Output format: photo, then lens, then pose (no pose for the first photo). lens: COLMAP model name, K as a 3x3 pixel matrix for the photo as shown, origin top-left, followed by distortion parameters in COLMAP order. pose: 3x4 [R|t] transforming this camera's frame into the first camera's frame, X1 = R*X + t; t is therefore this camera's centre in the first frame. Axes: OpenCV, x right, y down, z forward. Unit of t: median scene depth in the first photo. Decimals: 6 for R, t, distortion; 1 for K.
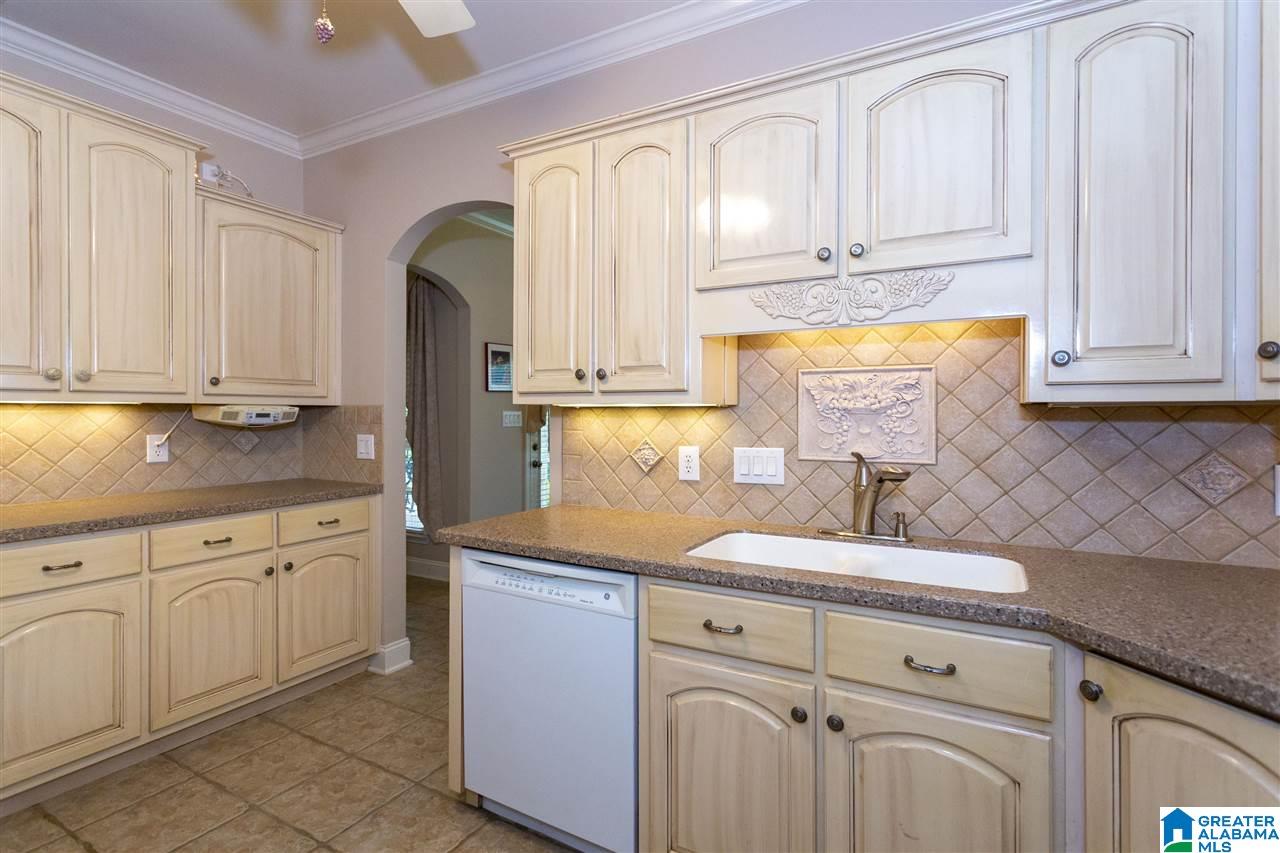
lens RADIAL K [[609.2, 0, 663.0], [0, 609.2, 426.1], [0, 0, 1]] dist [0.003479, 0.000937]
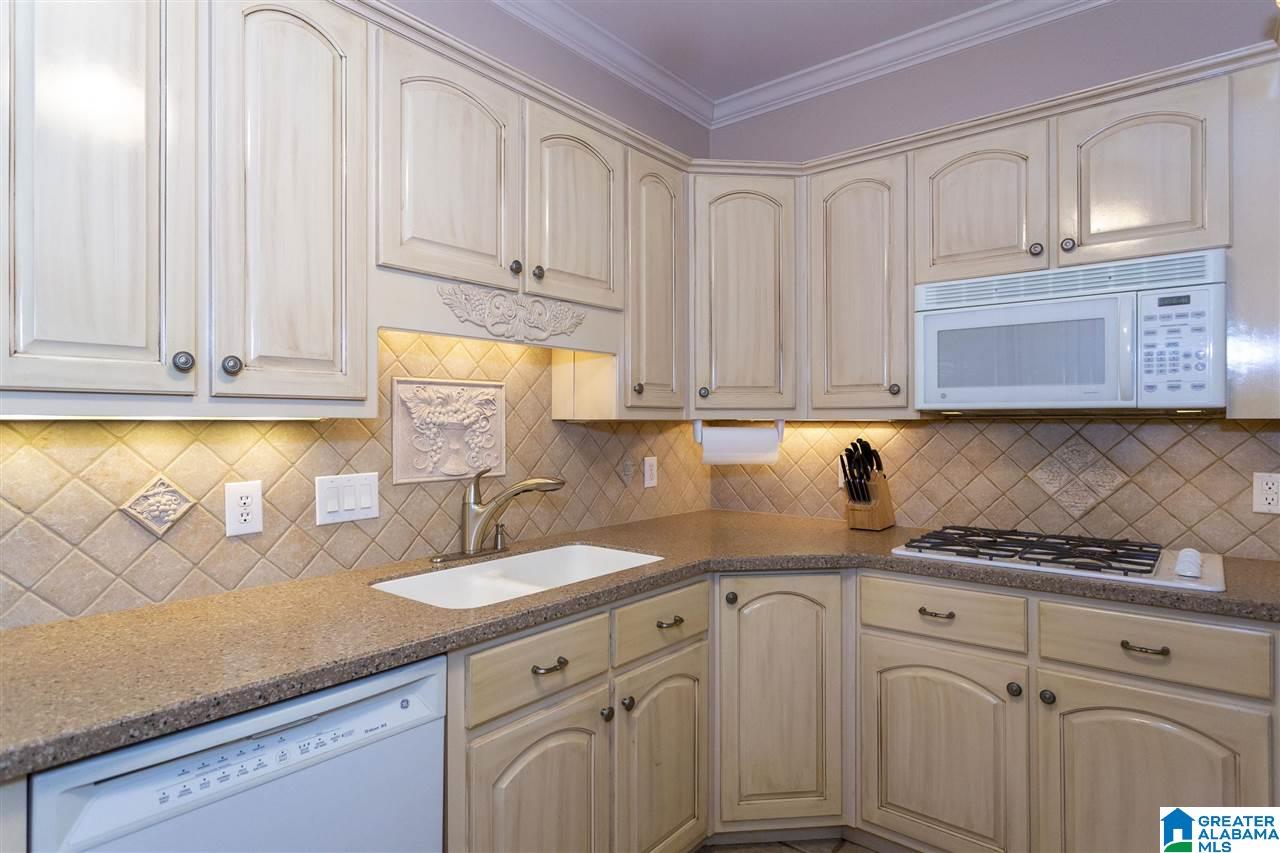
lens RADIAL K [[683.6, 0, 646.5], [0, 683.6, 424.3], [0, 0, 1]] dist [-0.006465, 0.001960]
pose [[0.201699, -0.004400, 0.979438, -0.619332], [0.022222, 0.999753, -0.000085, -0.019528], [-0.979195, 0.021783, 0.201747, 0.461518]]
